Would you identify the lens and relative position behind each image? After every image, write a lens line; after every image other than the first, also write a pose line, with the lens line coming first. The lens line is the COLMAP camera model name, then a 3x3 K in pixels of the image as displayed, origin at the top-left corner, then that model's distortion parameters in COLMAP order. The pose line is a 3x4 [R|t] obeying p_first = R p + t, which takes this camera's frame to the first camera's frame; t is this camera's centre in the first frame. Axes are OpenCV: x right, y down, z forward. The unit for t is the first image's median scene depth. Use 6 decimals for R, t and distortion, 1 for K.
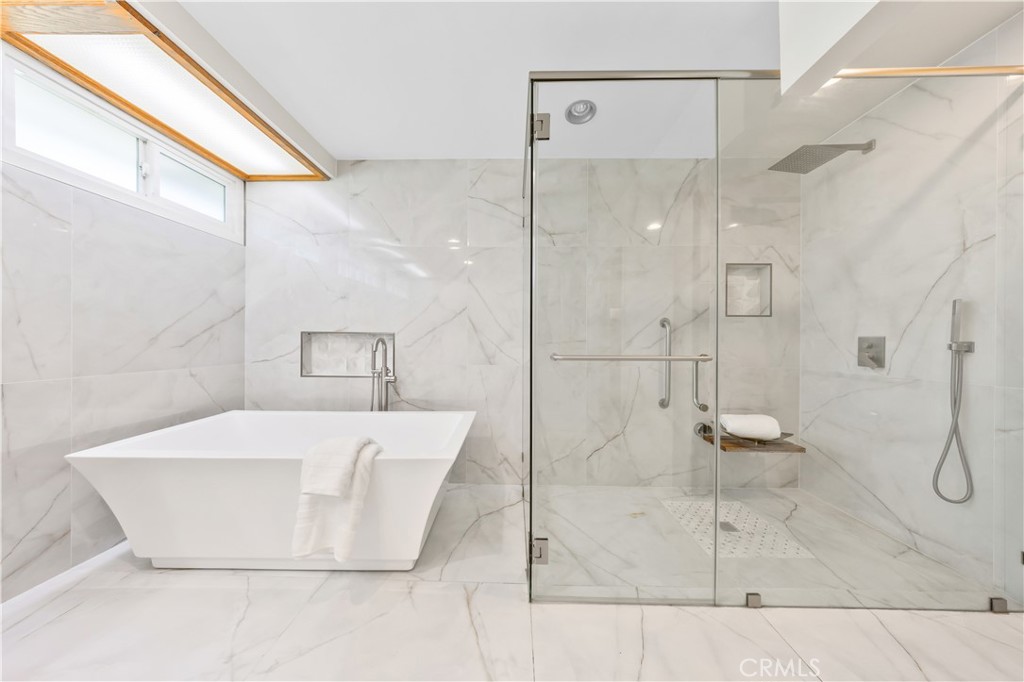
lens RADIAL K [[297.3, 0, 510.5], [0, 297.3, 341.8], [0, 0, 1]] dist [-0.001706, -0.000156]
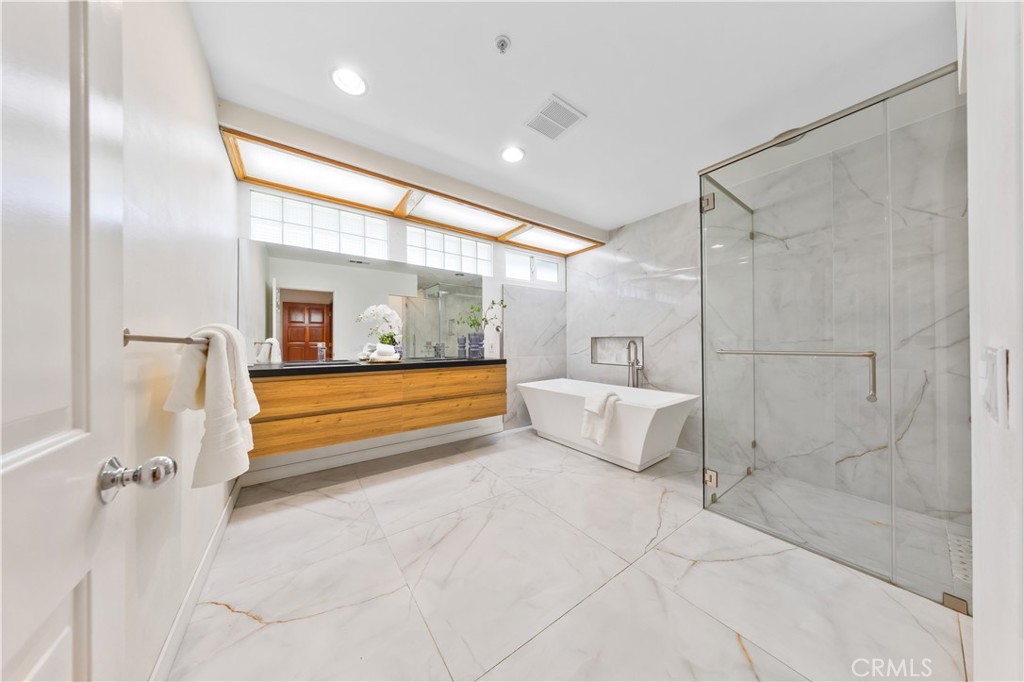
lens RADIAL K [[297.3, 0, 510.5], [0, 297.3, 341.8], [0, 0, 1]] dist [-0.001706, -0.000156]
pose [[0.601997, -0.010256, -0.798433, 0.404943], [0.006344, 0.999947, -0.008062, 0.003908], [0.798473, -0.000212, 0.602030, -0.427575]]
